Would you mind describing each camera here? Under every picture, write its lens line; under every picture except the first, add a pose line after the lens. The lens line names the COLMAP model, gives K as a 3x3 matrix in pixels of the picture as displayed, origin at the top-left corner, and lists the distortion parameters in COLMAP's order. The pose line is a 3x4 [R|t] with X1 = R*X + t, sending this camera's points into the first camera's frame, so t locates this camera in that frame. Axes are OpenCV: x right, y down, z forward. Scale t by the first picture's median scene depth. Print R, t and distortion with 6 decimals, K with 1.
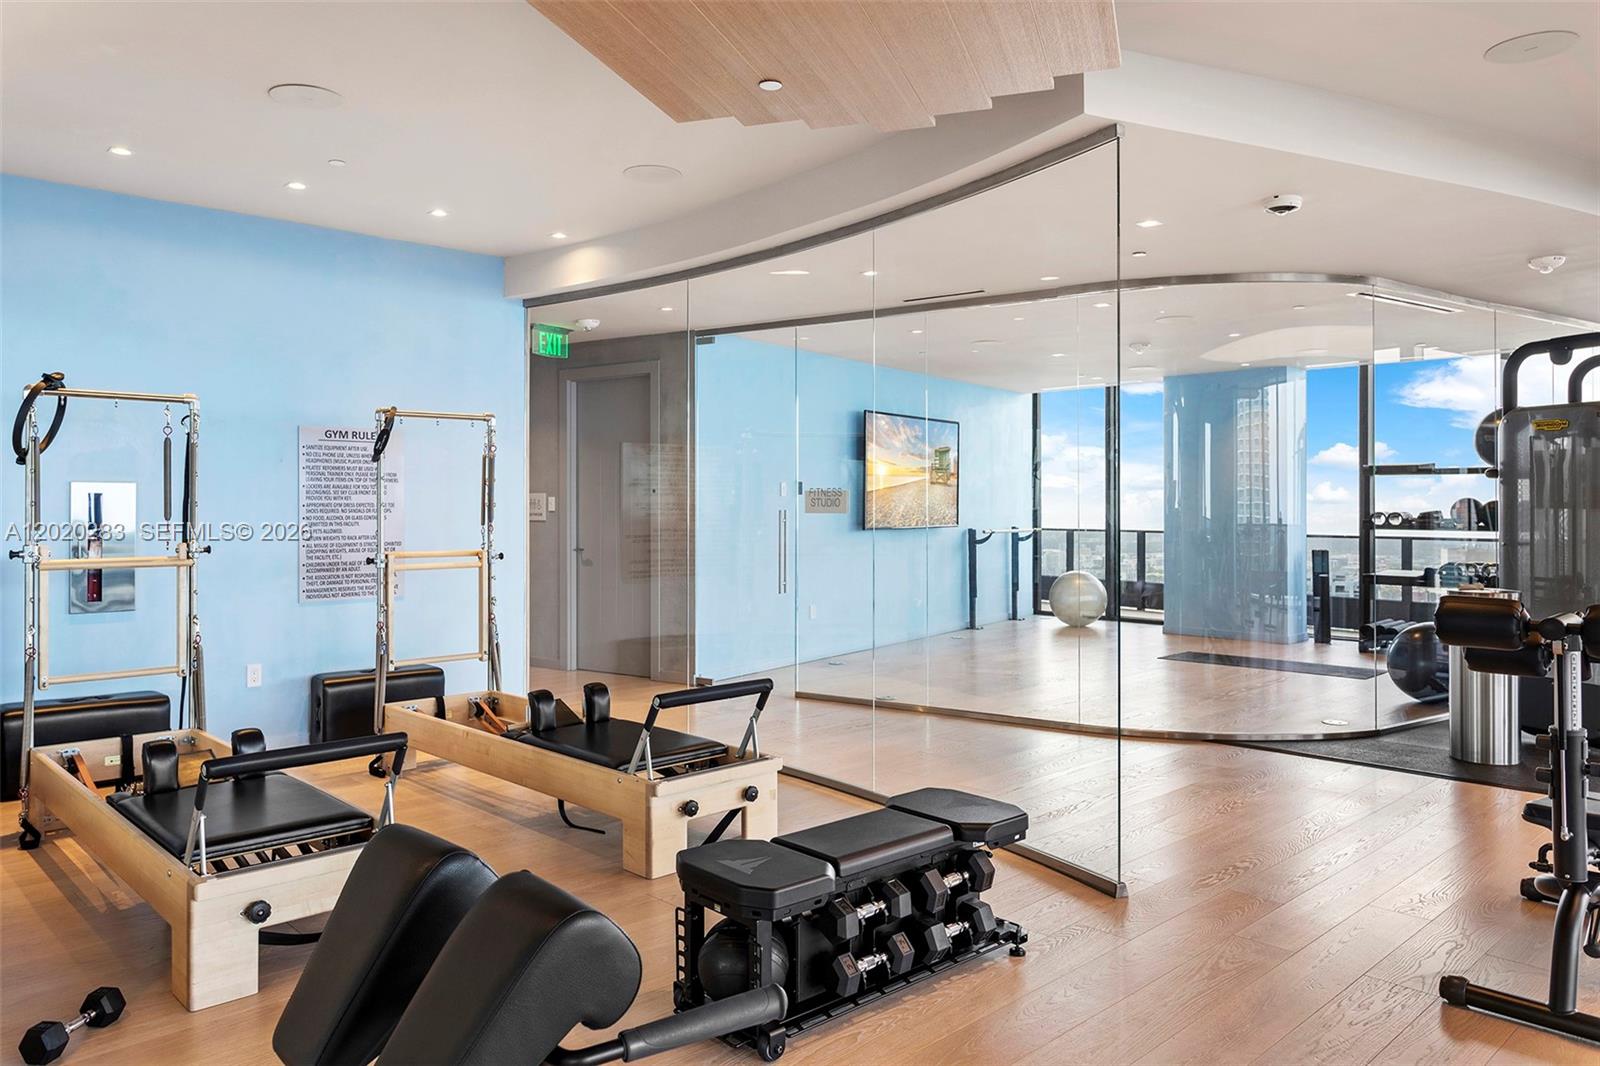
lens RADIAL K [[1125.6, 0, 796.8], [0, 1125.6, 505.3], [0, 0, 1]] dist [0.001425, 0.002055]
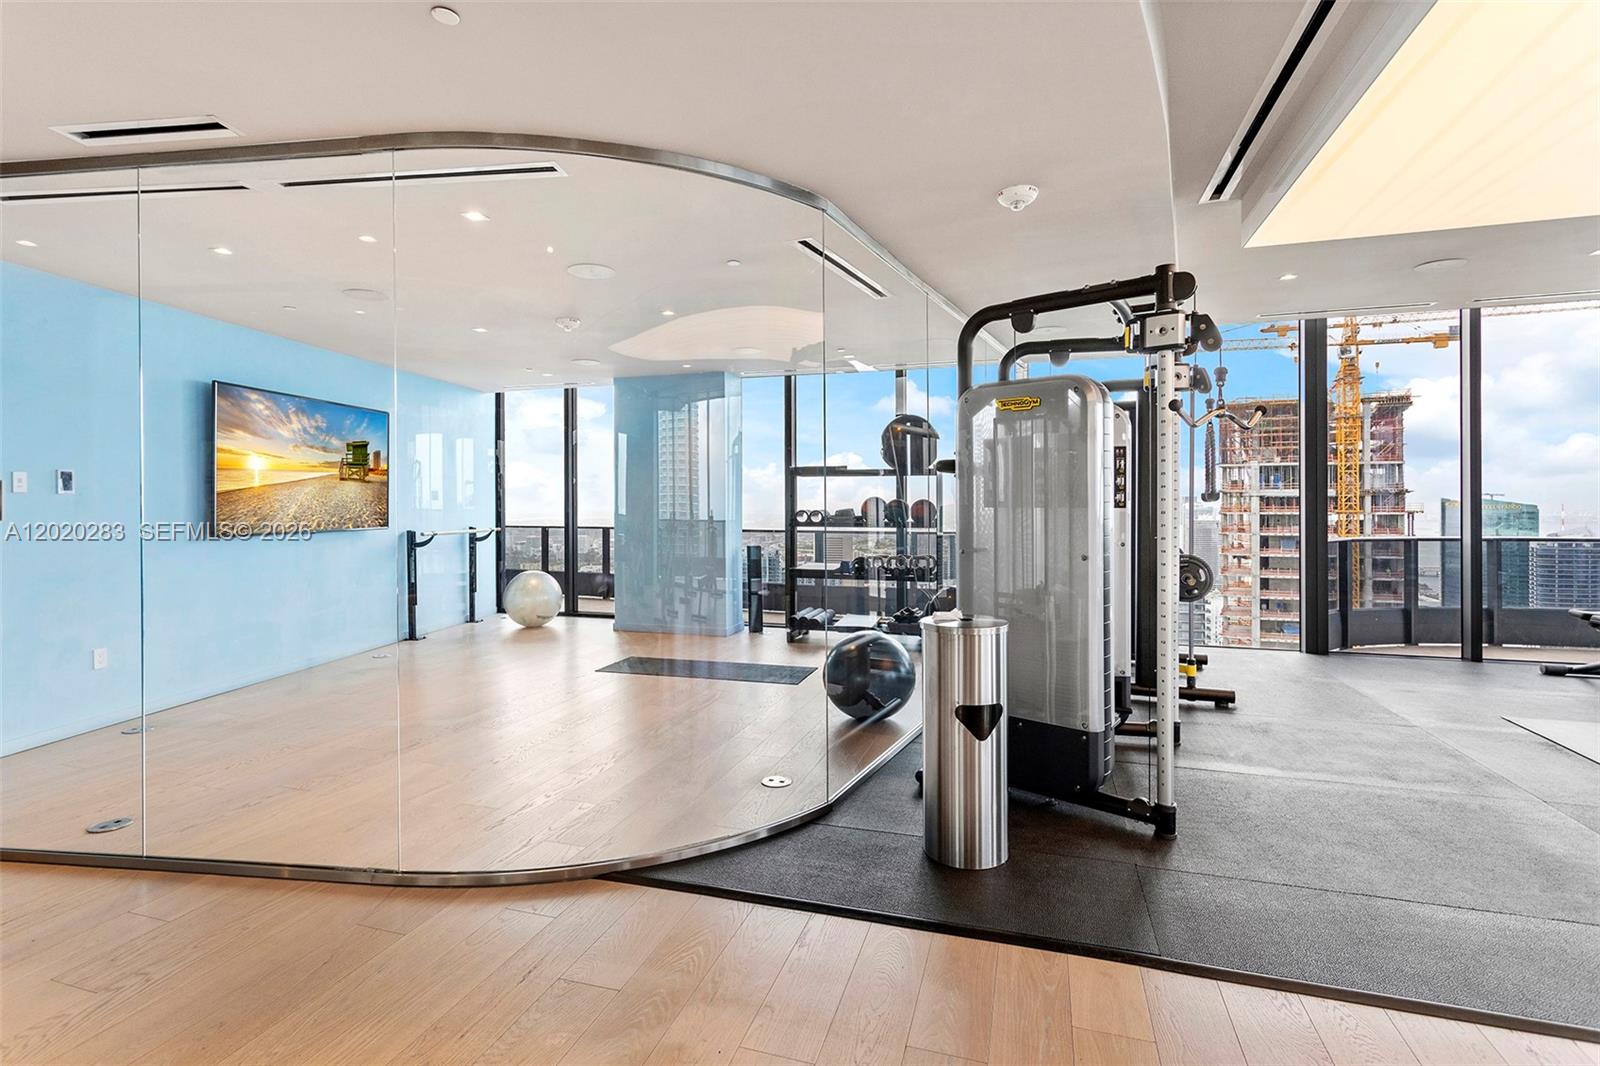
lens RADIAL K [[772.8, 0, 799.4], [0, 772.8, 517.8], [0, 0, 1]] dist [0.000848, 0.001180]
pose [[0.877049, -0.011456, 0.480264, 0.180943], [0.003364, 0.999838, 0.017705, -0.000098], [-0.480388, -0.013913, 0.876946, 0.401914]]
